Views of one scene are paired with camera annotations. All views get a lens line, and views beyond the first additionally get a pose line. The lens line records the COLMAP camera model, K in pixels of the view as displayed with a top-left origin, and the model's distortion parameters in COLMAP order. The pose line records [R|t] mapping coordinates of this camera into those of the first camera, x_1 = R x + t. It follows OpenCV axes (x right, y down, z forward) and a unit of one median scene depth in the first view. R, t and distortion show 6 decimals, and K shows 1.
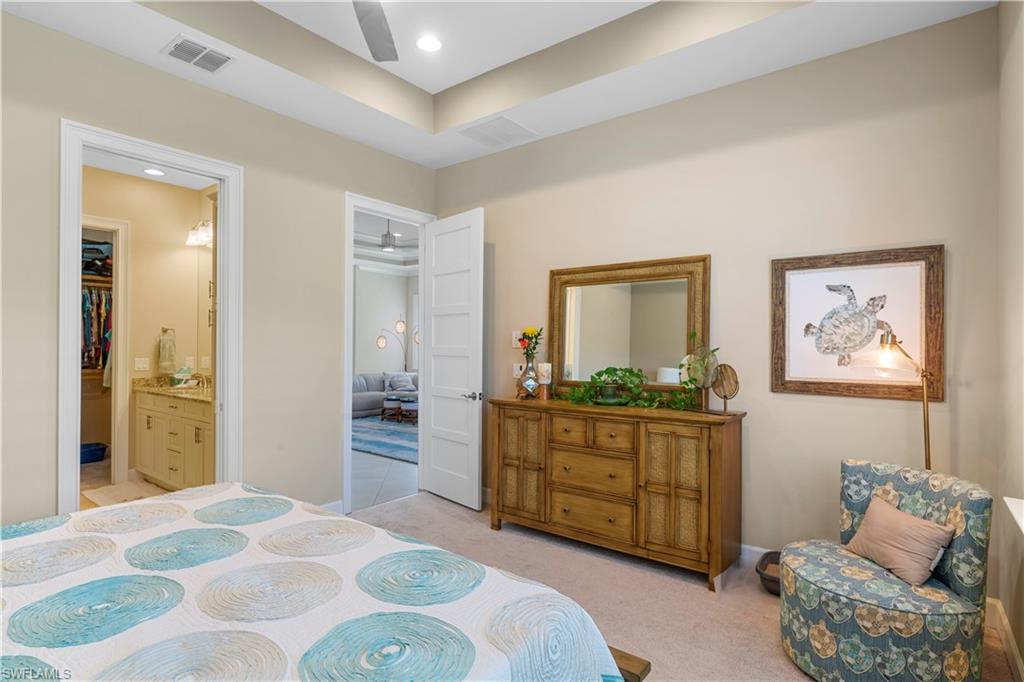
lens RADIAL K [[523.5, 0, 512.0], [0, 523.5, 341.0], [0, 0, 1]] dist [0.001189, 0.000122]
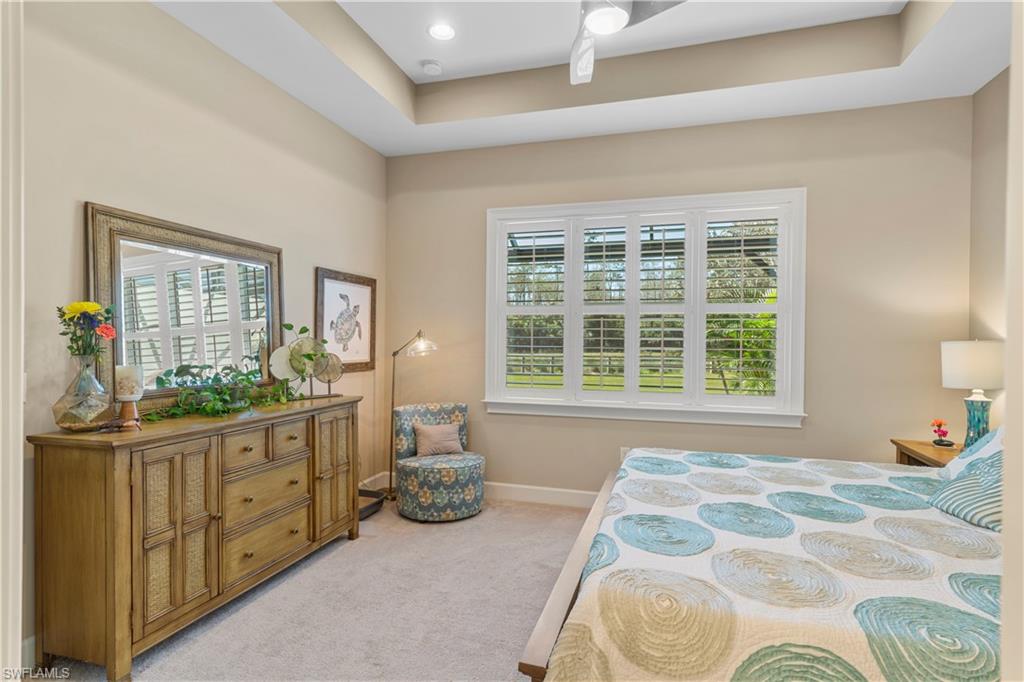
lens RADIAL K [[520.2, 0, 510.4], [0, 520.2, 344.7], [0, 0, 1]] dist [-0.015017, 0.012933]
pose [[-0.349685, -0.013659, 0.936768, -0.797482], [-0.015449, 0.999842, 0.008812, 0.008796], [-0.936740, -0.011391, -0.349841, 1.005149]]
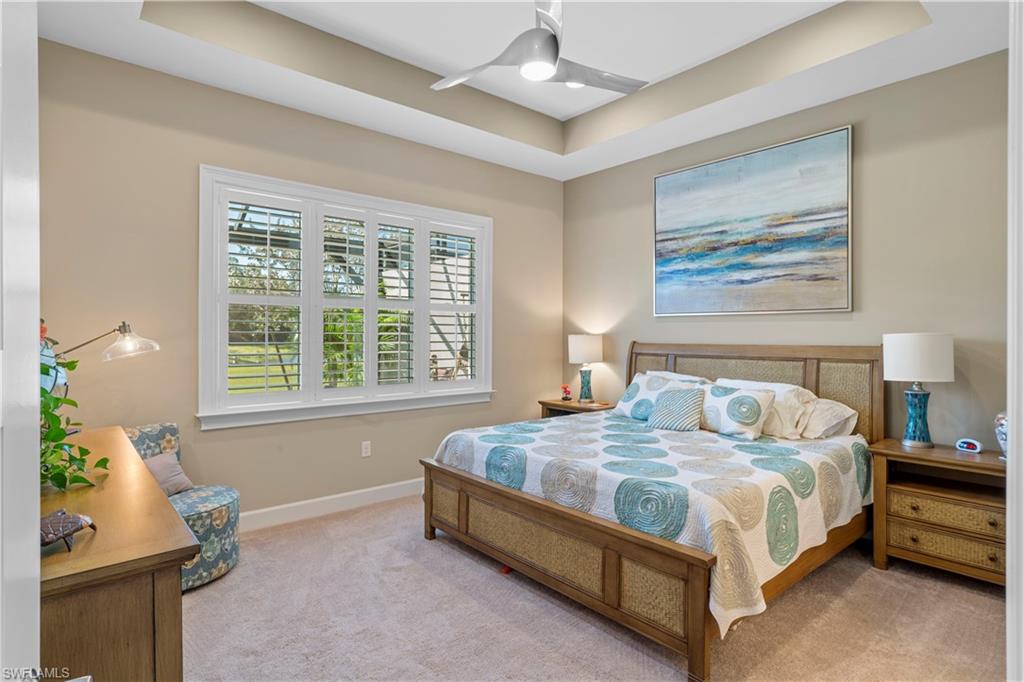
lens RADIAL K [[536.1, 0, 513.7], [0, 536.1, 334.7], [0, 0, 1]] dist [0.004088, 0.000370]
pose [[-0.979396, -0.011007, 0.201647, -0.256525], [-0.011568, 0.999932, -0.001603, 0.001128], [-0.201616, -0.003903, -0.979457, 1.592371]]
